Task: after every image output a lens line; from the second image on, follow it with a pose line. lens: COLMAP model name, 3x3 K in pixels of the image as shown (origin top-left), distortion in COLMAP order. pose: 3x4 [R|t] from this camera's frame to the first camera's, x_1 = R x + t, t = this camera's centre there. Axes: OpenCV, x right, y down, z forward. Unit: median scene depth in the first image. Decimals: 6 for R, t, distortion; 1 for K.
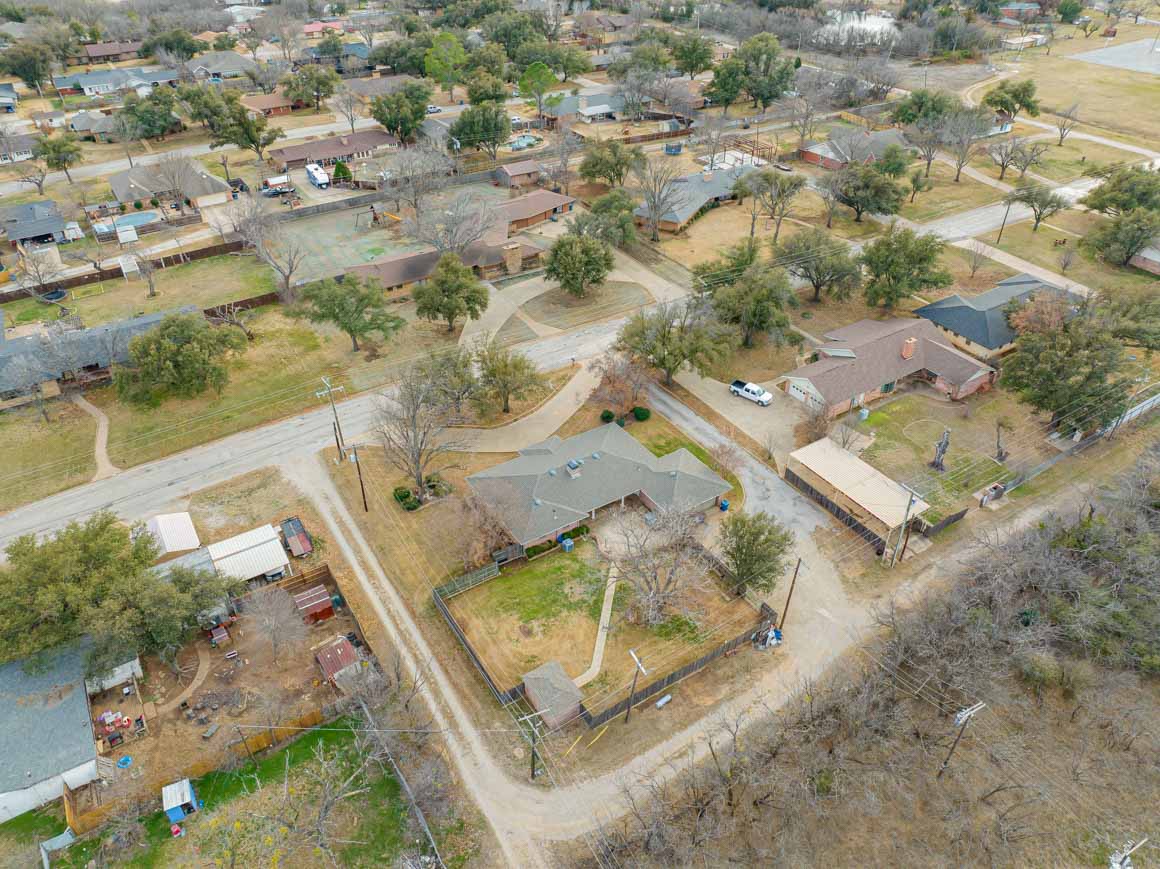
lens RADIAL K [[803.8, 0, 580.0], [0, 803.8, 434.5], [0, 0, 1]] dist [-0.042304, -0.005911]
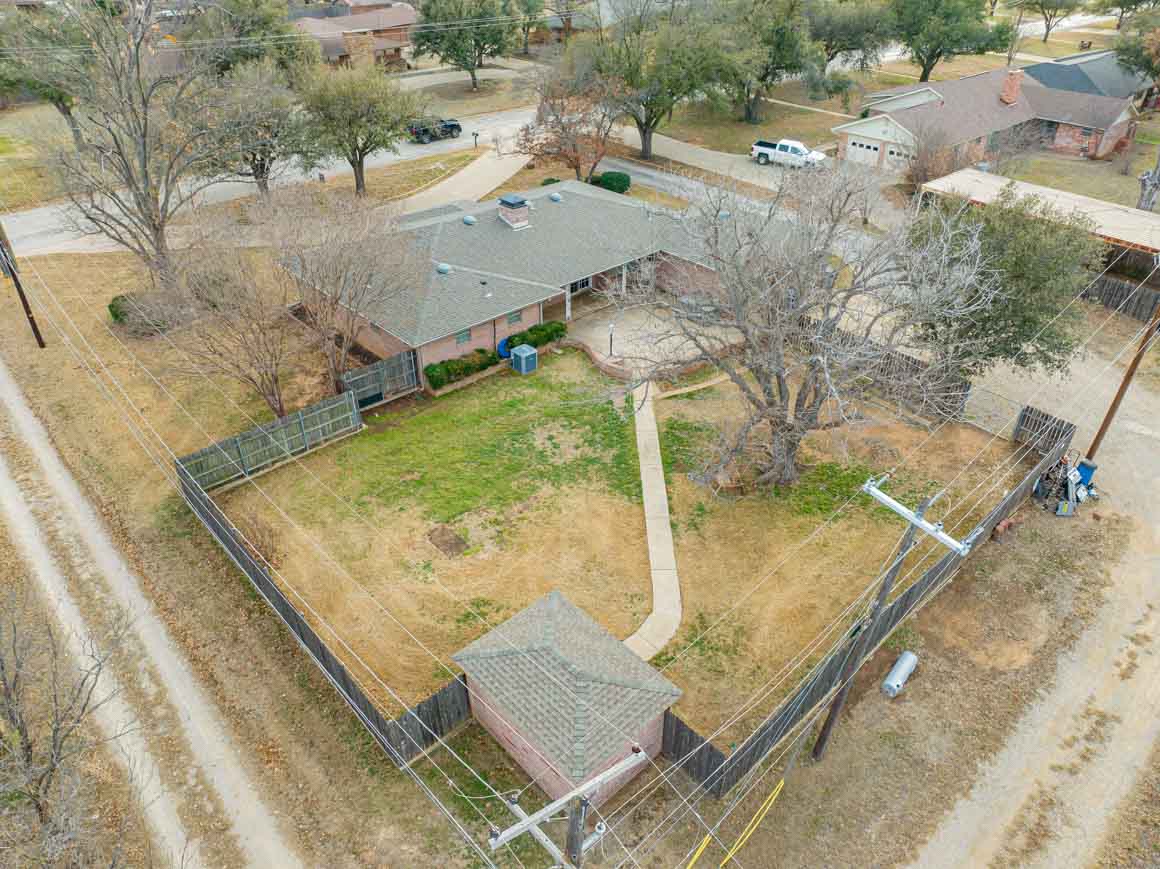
lens RADIAL K [[803.8, 0, 580.0], [0, 803.8, 434.5], [0, 0, 1]] dist [-0.042304, -0.005911]
pose [[0.984700, -0.091853, 0.148084, -0.057036], [0.097337, 0.994793, -0.030210, 0.209801], [-0.144538, 0.044162, 0.988513, 0.623597]]
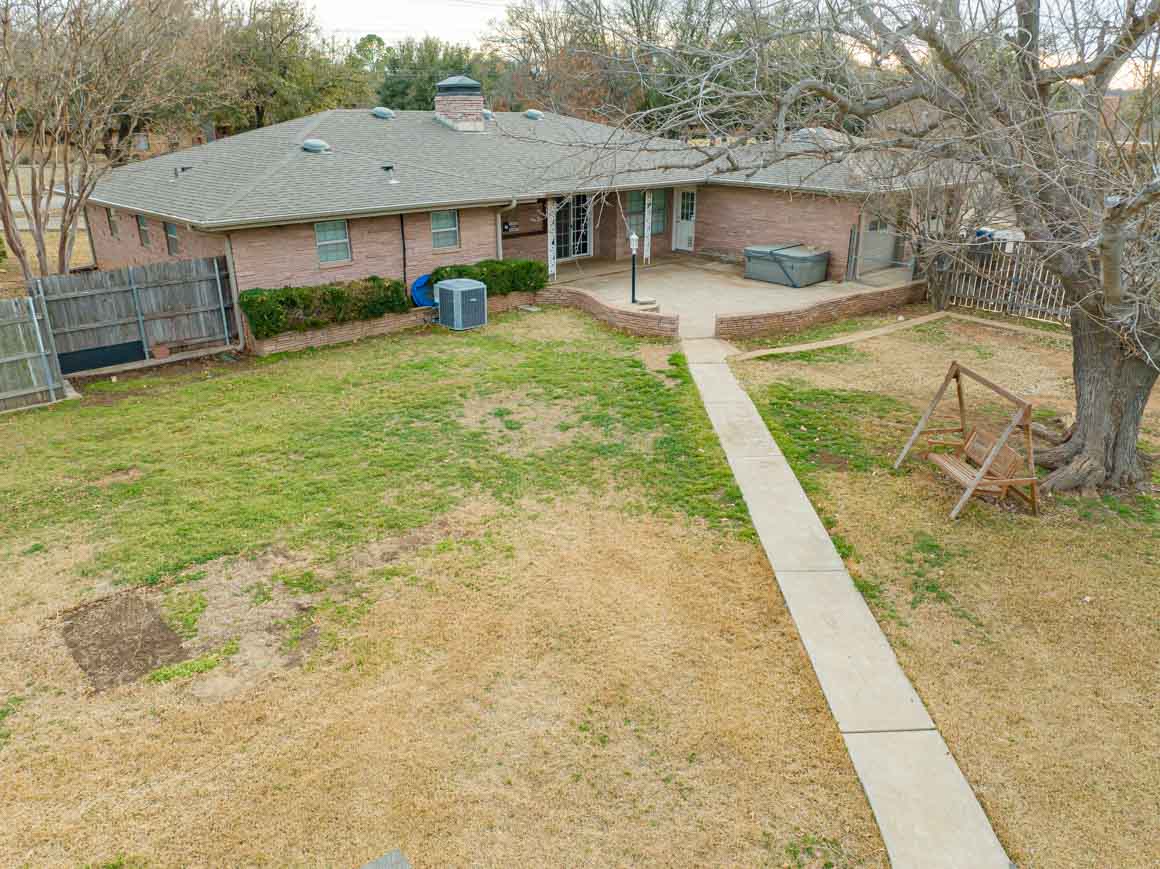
lens RADIAL K [[803.8, 0, 580.0], [0, 803.8, 434.5], [0, 0, 1]] dist [-0.042304, -0.005911]
pose [[0.983749, -0.063090, 0.168102, -0.023709], [0.103708, 0.963925, -0.245139, 0.245845], [-0.146572, 0.258589, 0.954803, 0.867365]]
